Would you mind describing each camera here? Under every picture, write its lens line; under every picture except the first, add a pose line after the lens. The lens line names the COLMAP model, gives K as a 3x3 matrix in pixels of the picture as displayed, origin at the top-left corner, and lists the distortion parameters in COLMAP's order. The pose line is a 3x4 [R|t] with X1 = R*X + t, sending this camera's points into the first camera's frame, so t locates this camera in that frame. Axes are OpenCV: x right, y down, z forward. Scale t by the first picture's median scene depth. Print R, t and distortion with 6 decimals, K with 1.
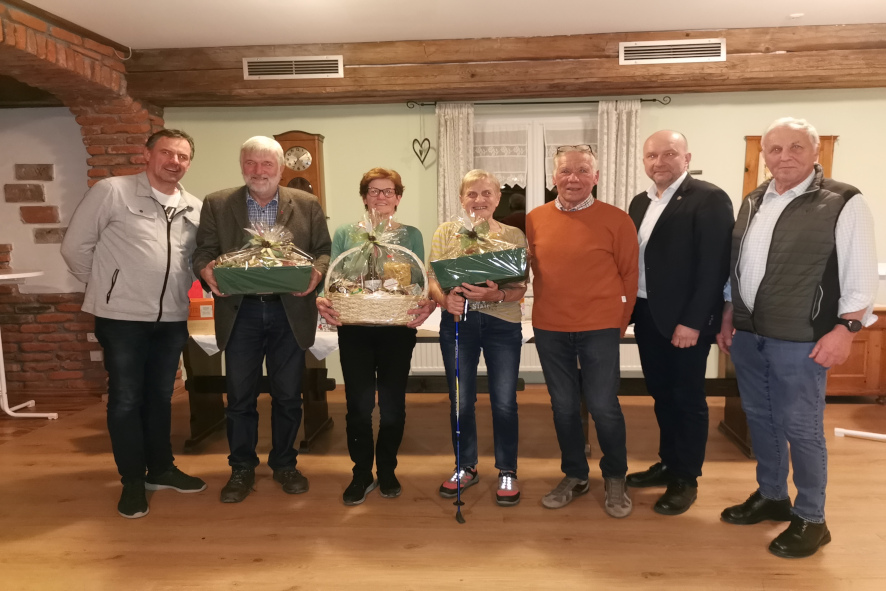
lens RADIAL K [[689.1, 0, 443.0], [0, 689.1, 295.5], [0, 0, 1]] dist [0.005194, -0.001572]
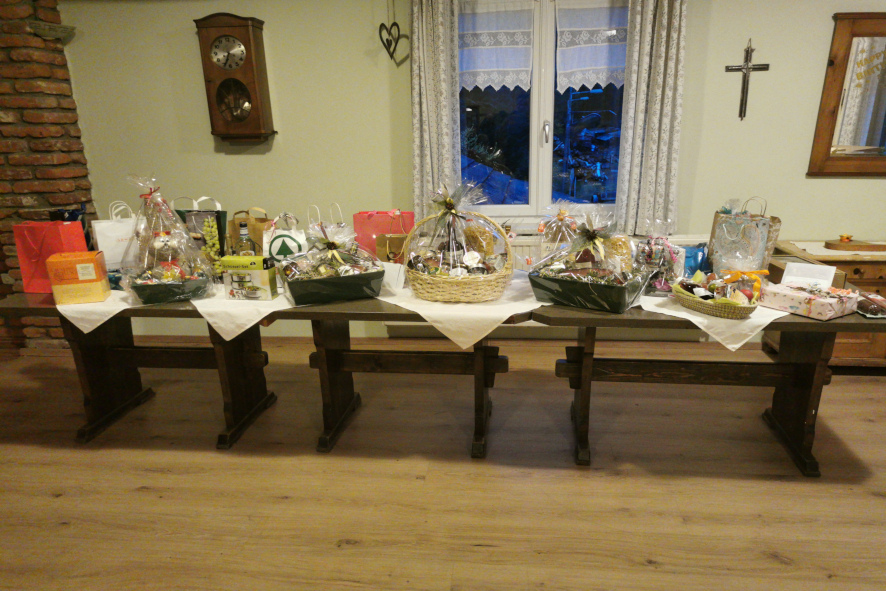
lens RADIAL K [[673.7, 0, 440.9], [0, 673.7, 323.2], [0, 0, 1]] dist [0.011359, -0.006313]
pose [[0.998653, 0.011167, -0.050664, 0.071678], [-0.001333, 0.981760, 0.190120, -0.051554], [0.051863, -0.189796, 0.980453, 0.244407]]
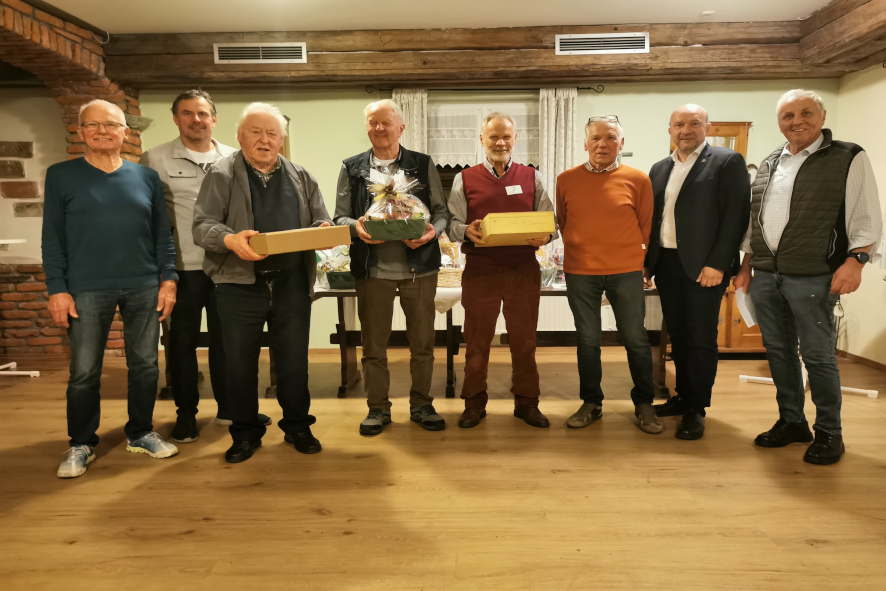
lens RADIAL K [[682.0, 0, 443.0], [0, 682.0, 295.5], [0, 0, 1]] dist [0.009211, -0.000517]
pose [[0.999126, 0.000106, 0.041793, 0.026634], [-0.000201, 0.999997, 0.002276, 0.050754], [-0.041793, -0.002282, 0.999124, -0.094537]]
